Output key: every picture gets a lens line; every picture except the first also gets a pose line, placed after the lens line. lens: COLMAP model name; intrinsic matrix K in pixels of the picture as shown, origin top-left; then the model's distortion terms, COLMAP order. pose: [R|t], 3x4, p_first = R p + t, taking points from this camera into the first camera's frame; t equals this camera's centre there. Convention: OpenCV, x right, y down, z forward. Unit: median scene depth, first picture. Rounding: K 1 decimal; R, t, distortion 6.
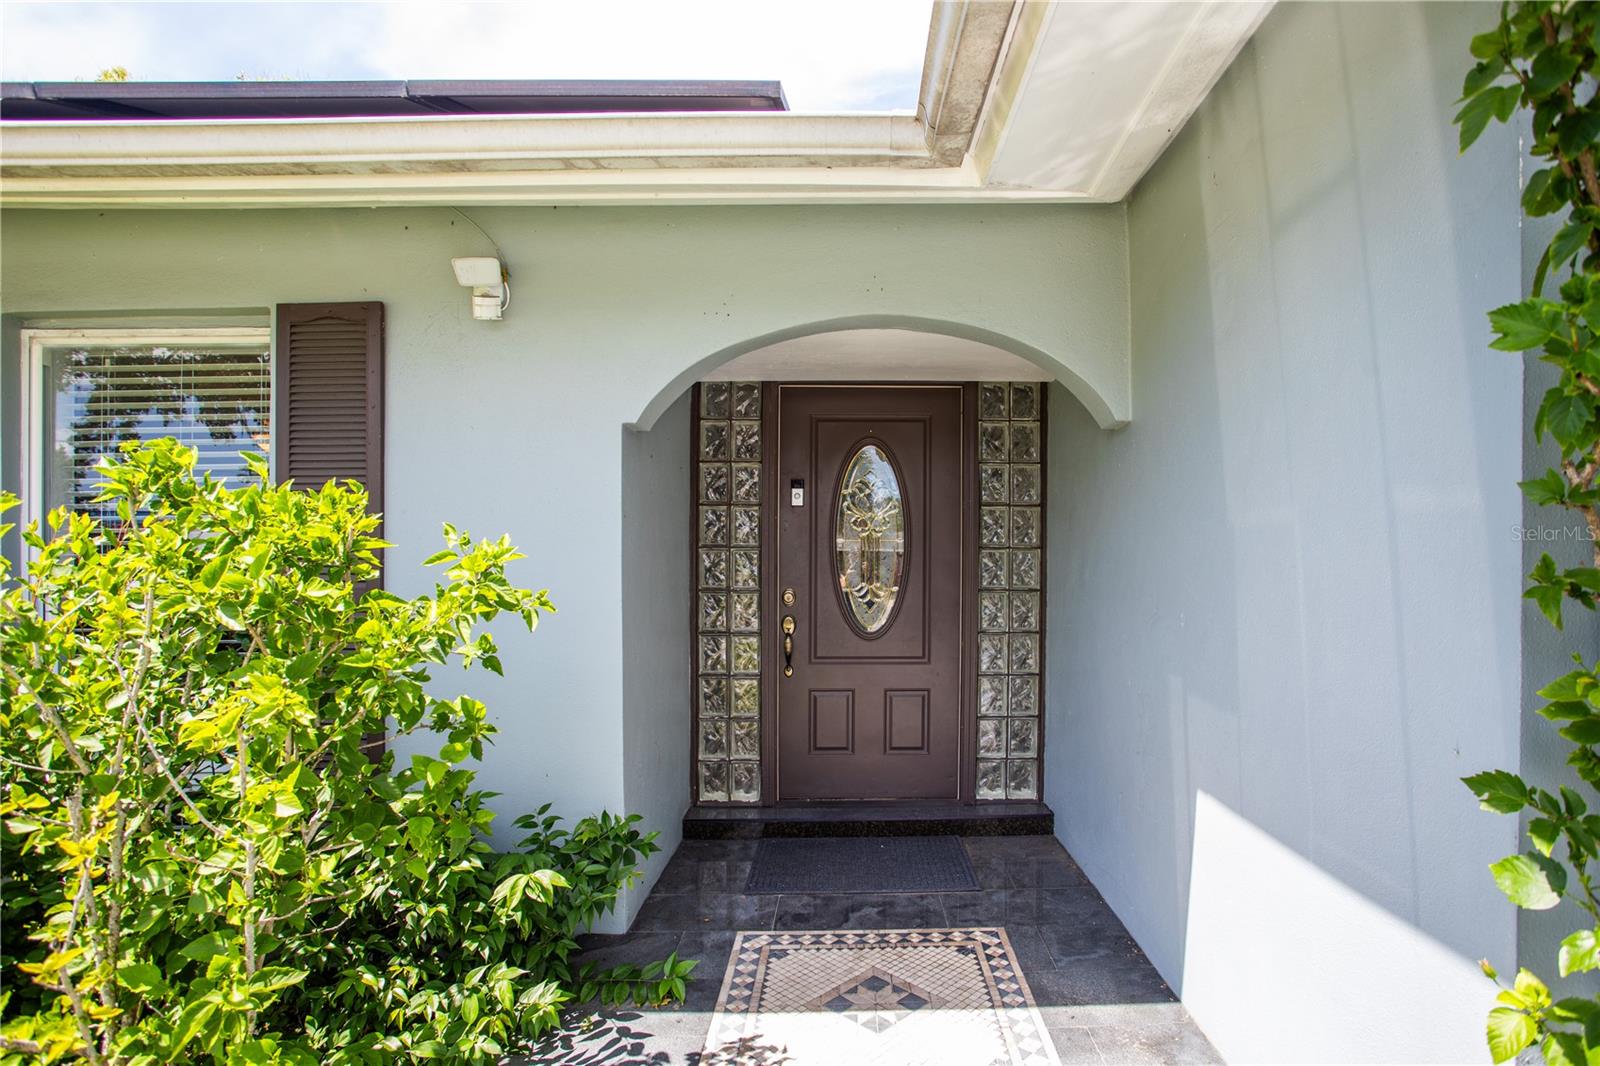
lens RADIAL K [[773.0, 0, 843.1], [0, 773.0, 556.1], [0, 0, 1]] dist [-0.064079, 0.024477]
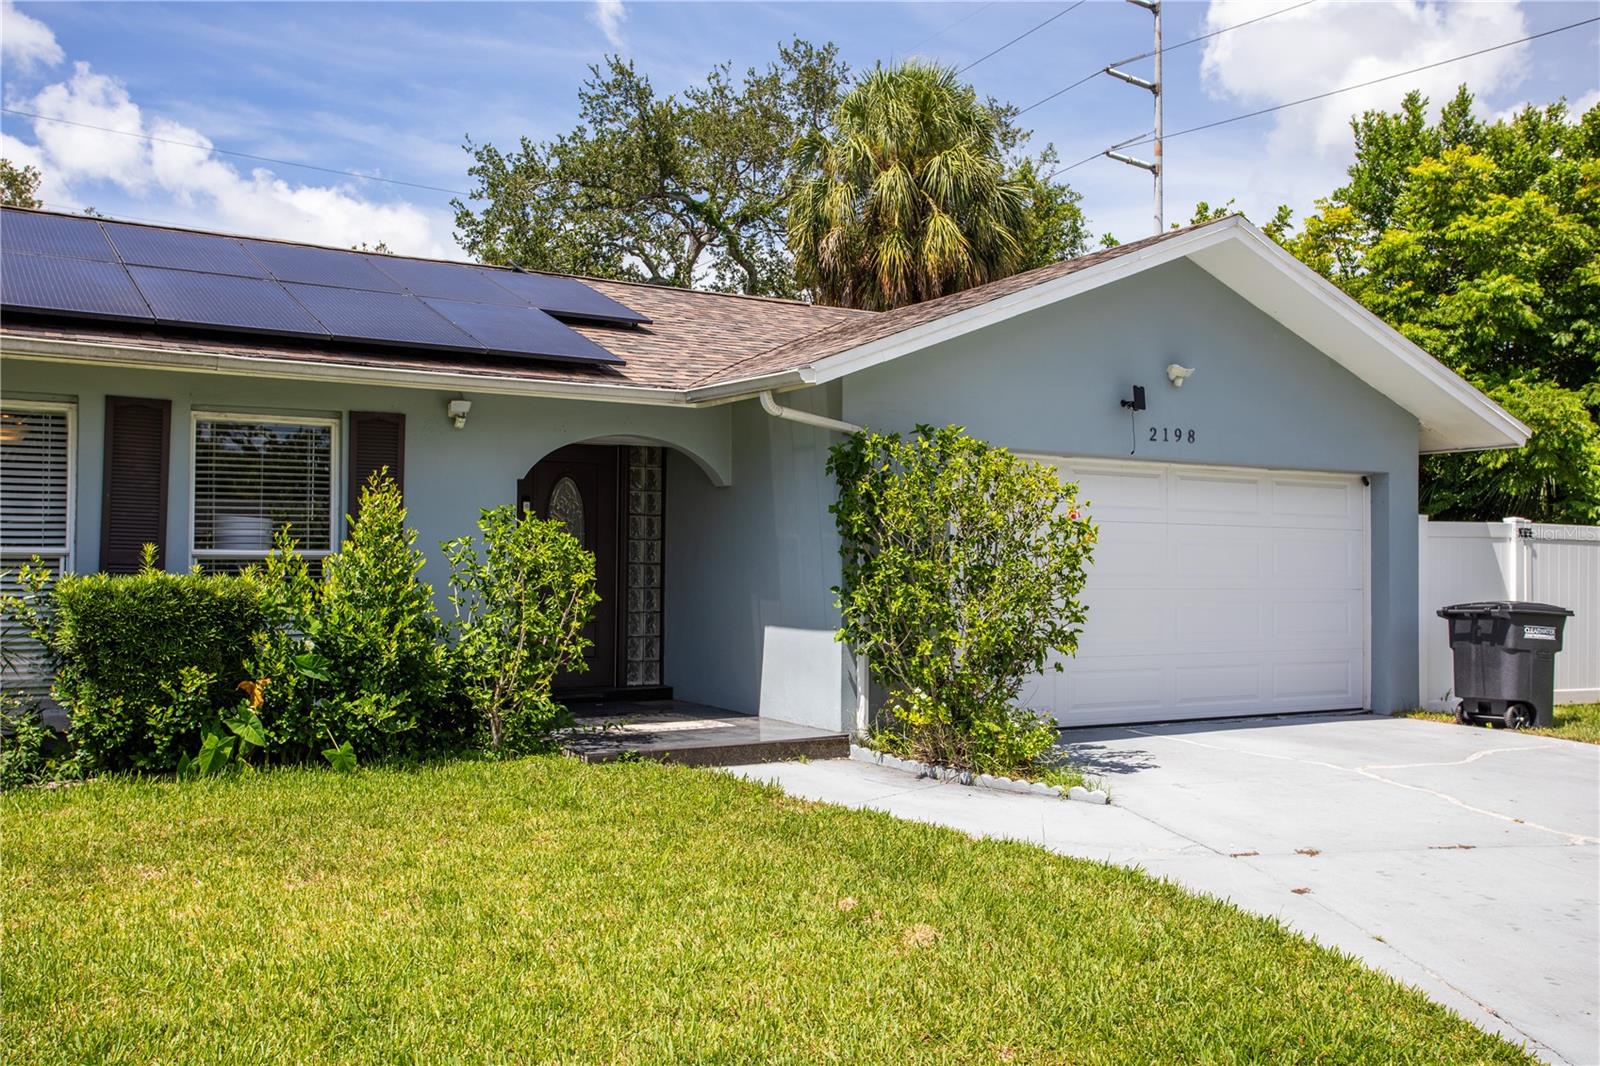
lens RADIAL K [[1457.5, 0, 807.7], [0, 1457.5, 525.8], [0, 0, 1]] dist [0.025966, 0.000000]
pose [[0.828794, 0.010811, 0.559450, -1.540262], [-0.005514, 0.999923, -0.011154, -0.008992], [-0.559527, 0.006159, 0.828789, -2.254537]]
